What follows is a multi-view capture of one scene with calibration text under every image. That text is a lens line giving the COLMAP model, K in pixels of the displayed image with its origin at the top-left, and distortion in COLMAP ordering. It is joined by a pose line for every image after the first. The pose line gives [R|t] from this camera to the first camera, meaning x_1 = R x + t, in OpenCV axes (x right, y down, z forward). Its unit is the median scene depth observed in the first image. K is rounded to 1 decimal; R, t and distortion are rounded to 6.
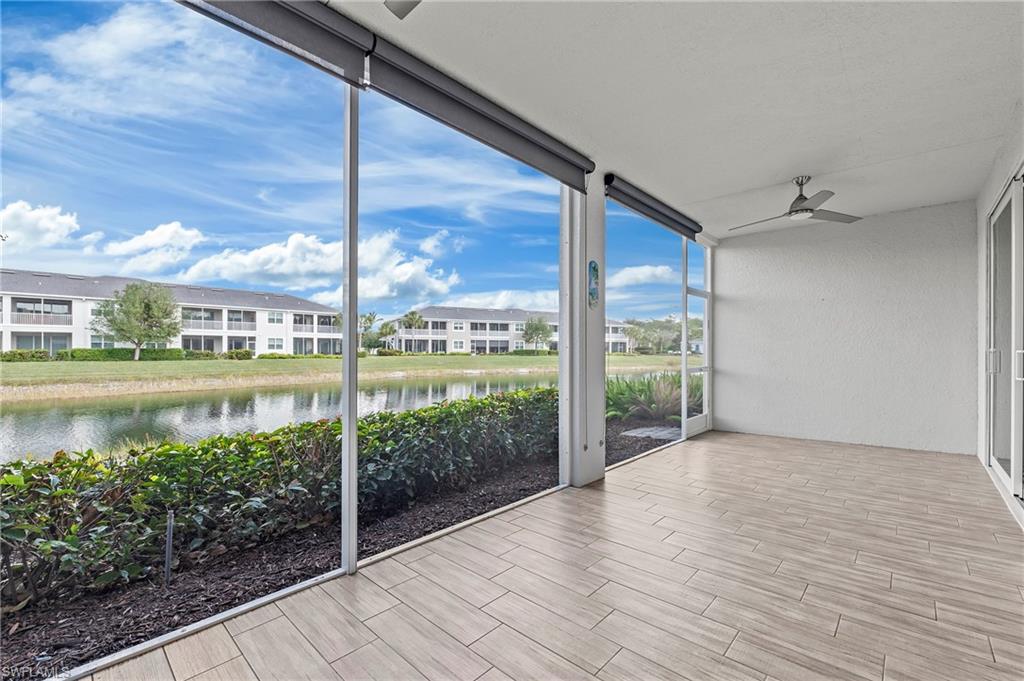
lens RADIAL K [[425.6, 0, 514.4], [0, 425.6, 348.6], [0, 0, 1]] dist [-0.007006, -0.000821]
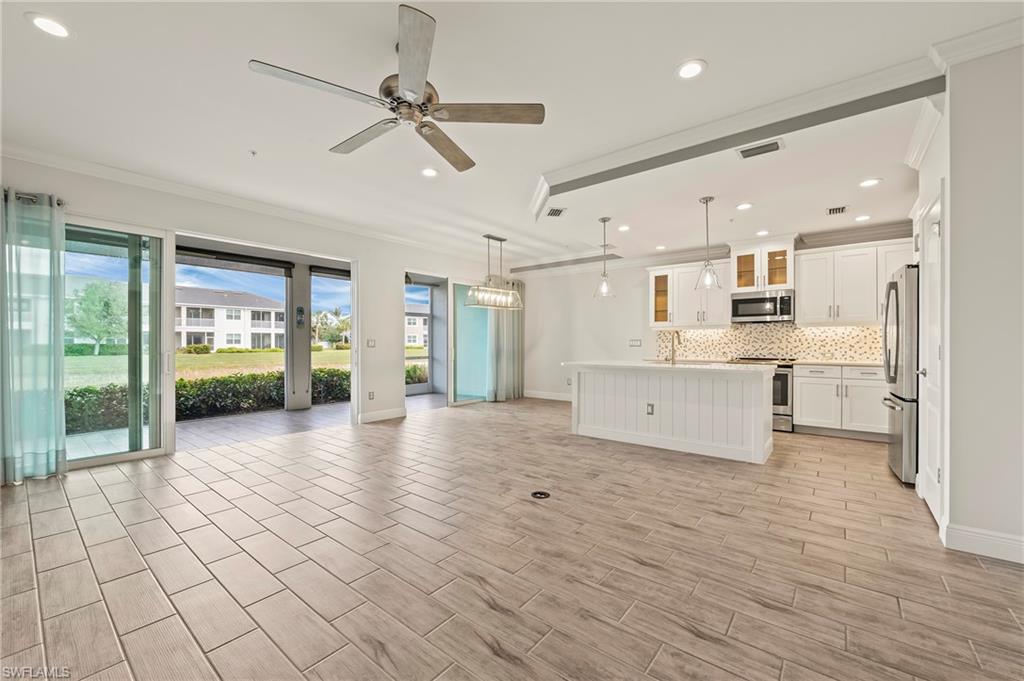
lens RADIAL K [[425.6, 0, 522.2], [0, 425.6, 340.7], [0, 0, 1]] dist [-0.007006, -0.000821]
pose [[0.998544, -0.003303, 0.053835, 0.106821], [0.003357, 0.999994, -0.000914, -0.003271], [-0.053832, 0.001093, 0.998549, -0.105726]]
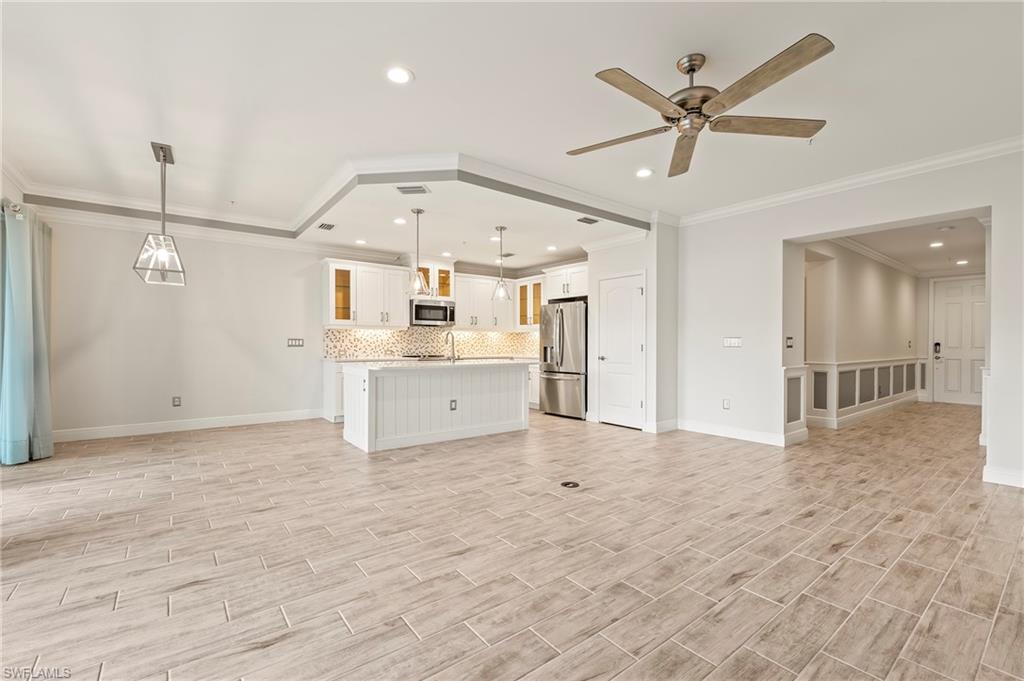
lens RADIAL K [[425.6, 0, 519.0], [0, 425.6, 340.2], [0, 0, 1]] dist [-0.007006, -0.000821]
pose [[0.183548, 0.004154, 0.983002, -0.171458], [-0.005661, 0.999979, -0.003169, -0.002540], [-0.982995, -0.004983, 0.183567, 0.157279]]
